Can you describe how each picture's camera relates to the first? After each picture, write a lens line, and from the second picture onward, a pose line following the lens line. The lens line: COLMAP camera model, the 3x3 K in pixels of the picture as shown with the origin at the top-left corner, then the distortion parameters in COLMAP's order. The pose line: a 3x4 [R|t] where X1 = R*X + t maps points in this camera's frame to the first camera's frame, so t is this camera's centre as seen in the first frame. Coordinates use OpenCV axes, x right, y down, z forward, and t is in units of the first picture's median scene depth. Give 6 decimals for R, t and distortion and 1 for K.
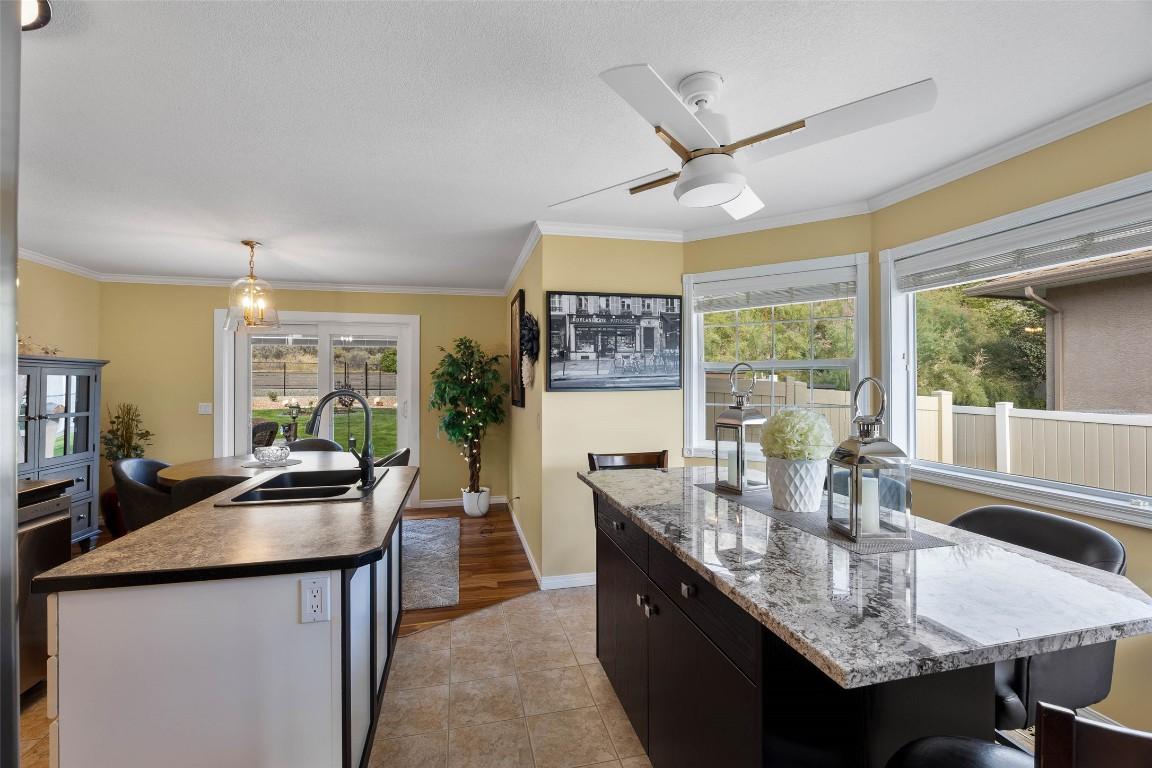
lens RADIAL K [[491.7, 0, 575.6], [0, 491.7, 380.9], [0, 0, 1]] dist [-0.004406, 0.000103]
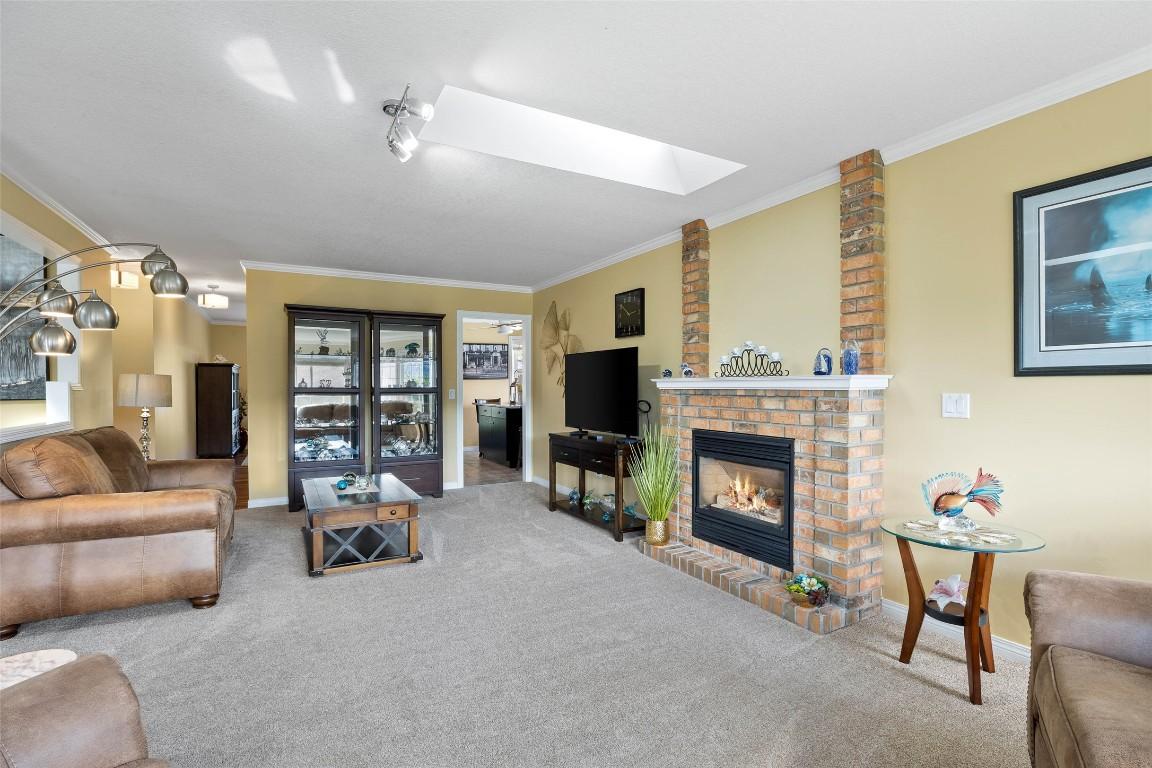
lens RADIAL K [[563.5, 0, 577.4], [0, 563.5, 388.5], [0, 0, 1]] dist [-0.018364, -0.000303]
pose [[0.967508, -0.004561, 0.252800, -0.178378], [0.000610, 0.999877, 0.015703, 0.018558], [-0.252840, -0.015038, 0.967391, -1.885784]]
